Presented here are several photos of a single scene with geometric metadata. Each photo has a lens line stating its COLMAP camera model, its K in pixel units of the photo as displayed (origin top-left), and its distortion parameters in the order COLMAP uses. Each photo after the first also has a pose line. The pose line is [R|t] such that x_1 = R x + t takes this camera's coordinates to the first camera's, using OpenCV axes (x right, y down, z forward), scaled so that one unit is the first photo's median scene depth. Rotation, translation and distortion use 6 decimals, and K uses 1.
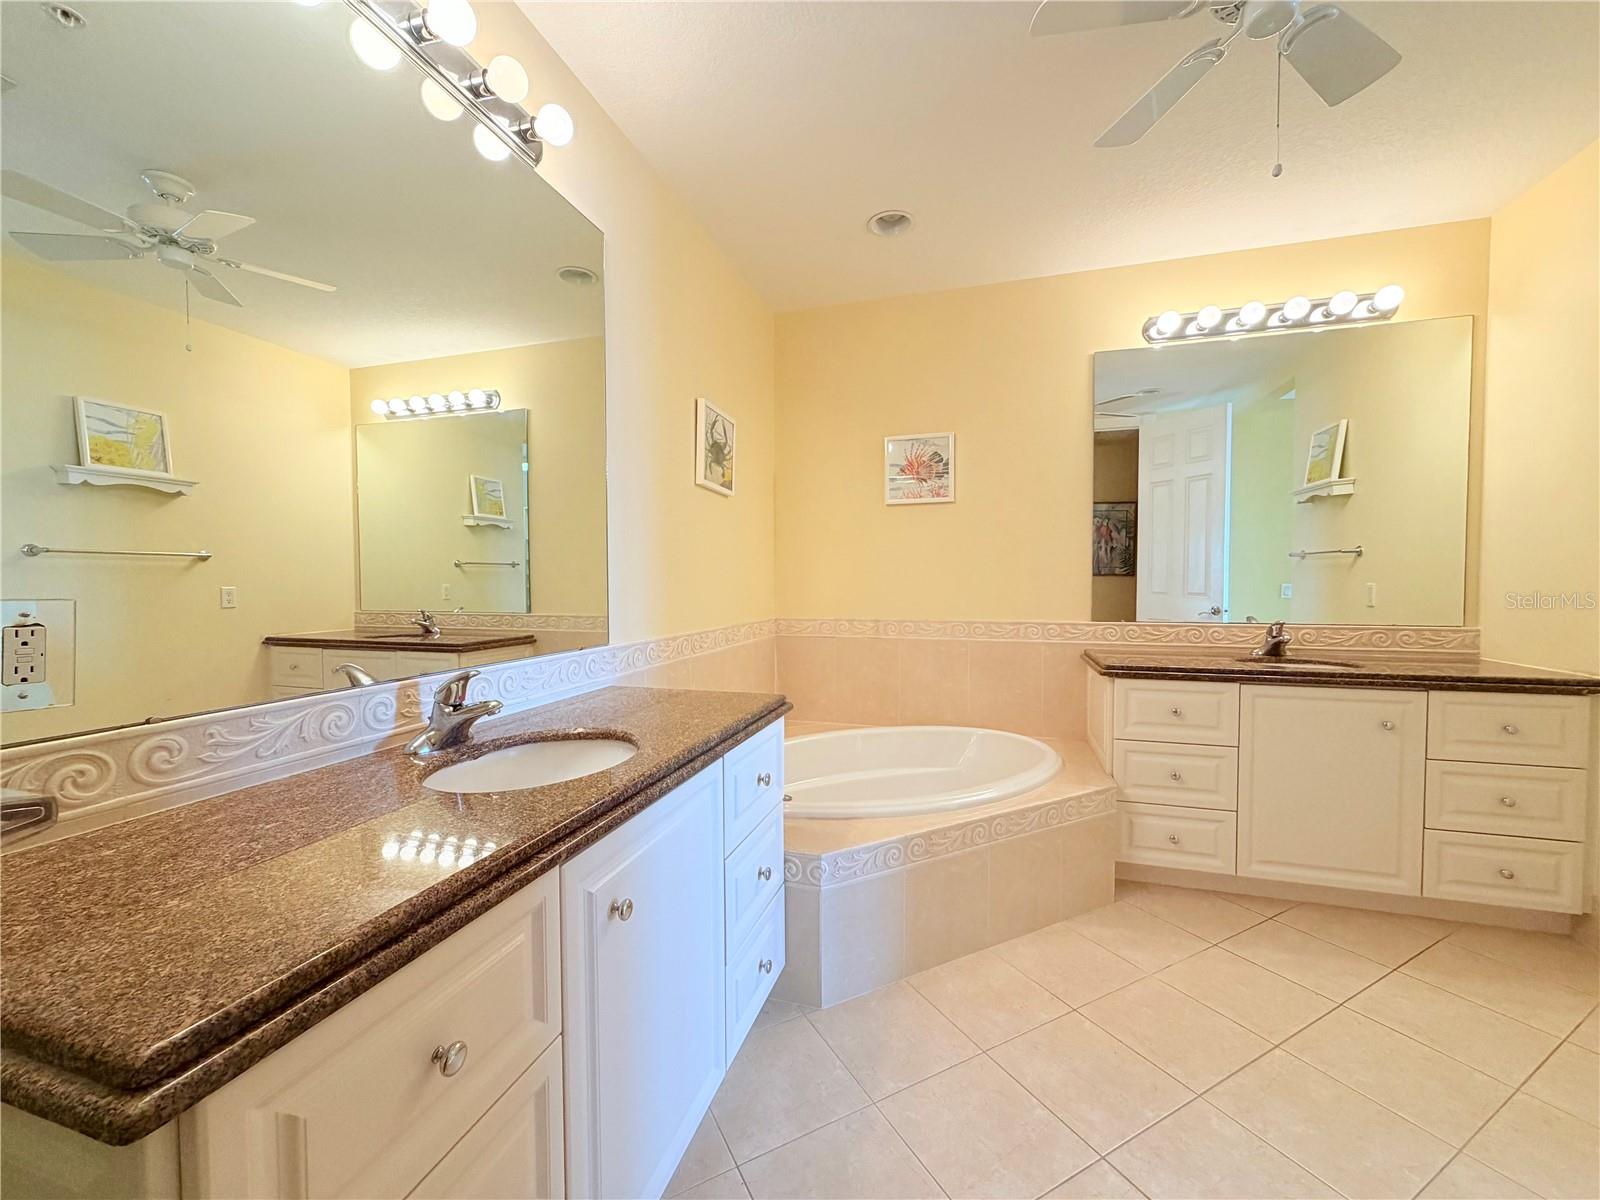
lens RADIAL K [[638.3, 0, 796.7], [0, 638.3, 598.5], [0, 0, 1]] dist [-0.000261, -0.000043]
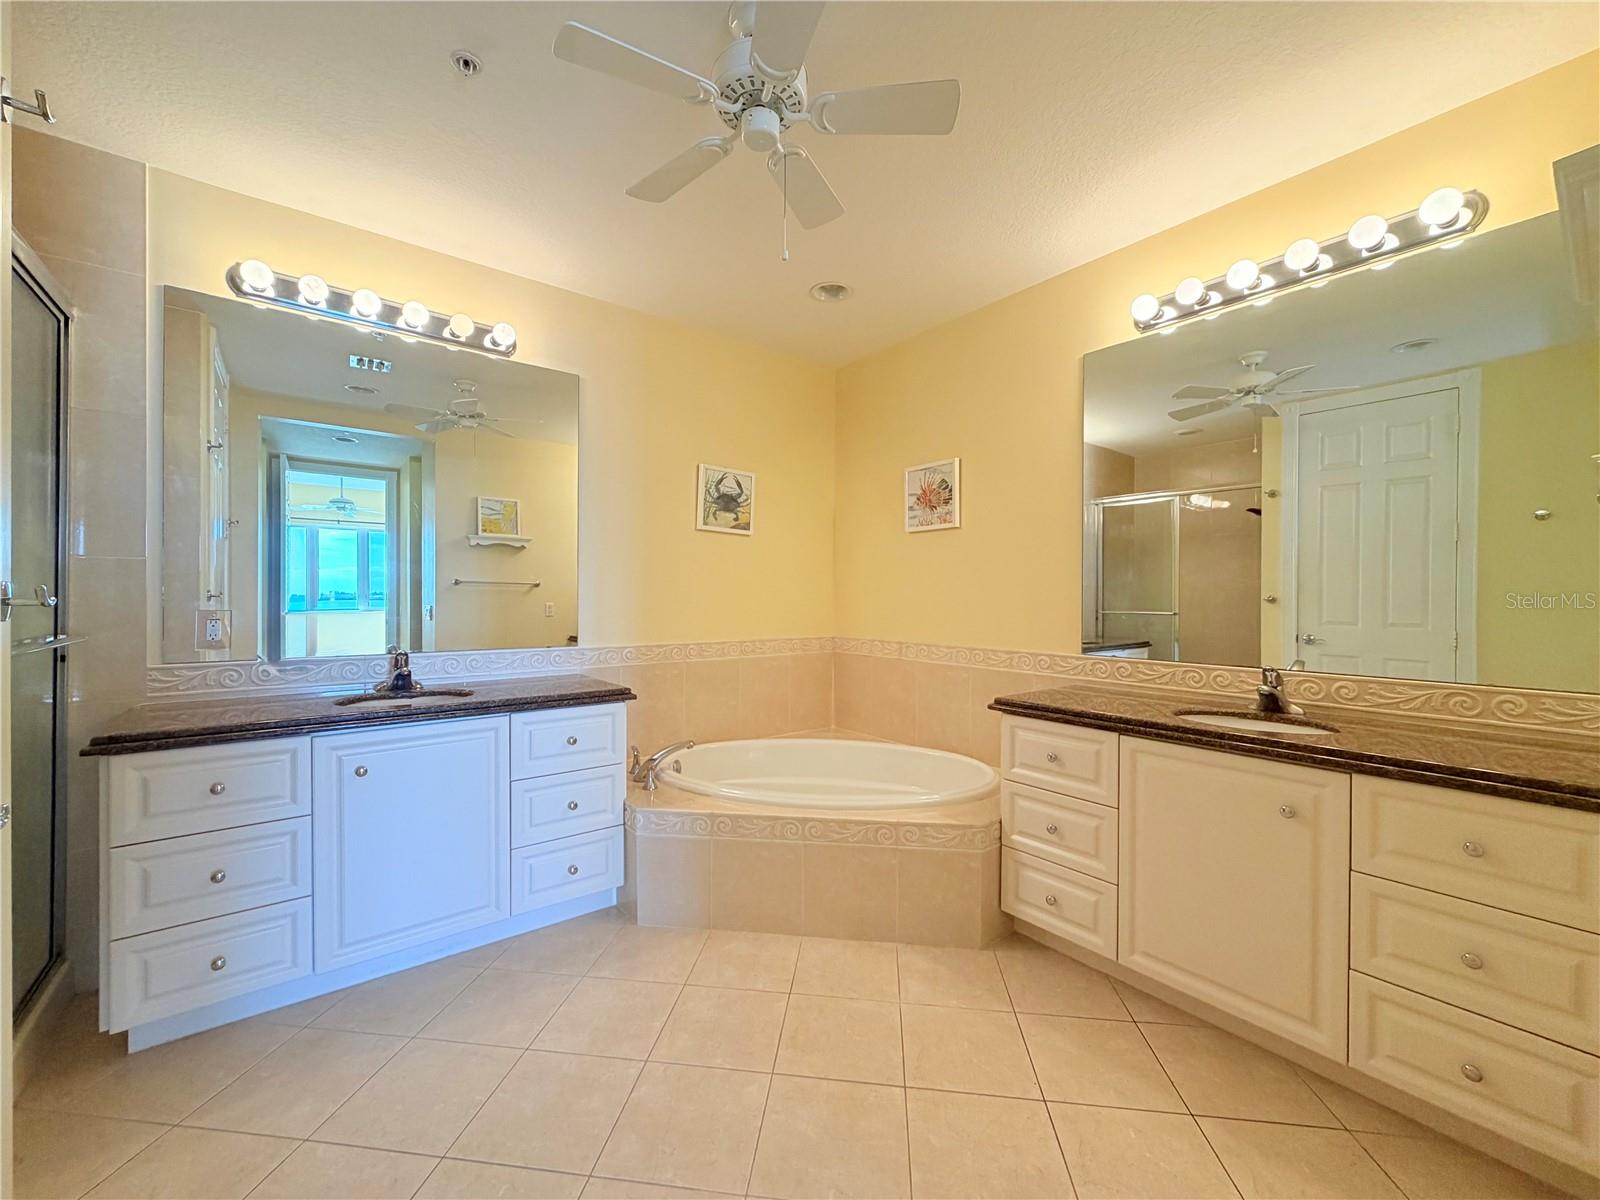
lens RADIAL K [[638.3, 0, 796.7], [0, 638.3, 598.5], [0, 0, 1]] dist [-0.000261, -0.000043]
pose [[0.819955, 0.008968, -0.572358, 0.713964], [-0.024278, 0.999522, -0.019118, -0.016877], [0.571913, 0.029572, 0.819781, 0.045933]]
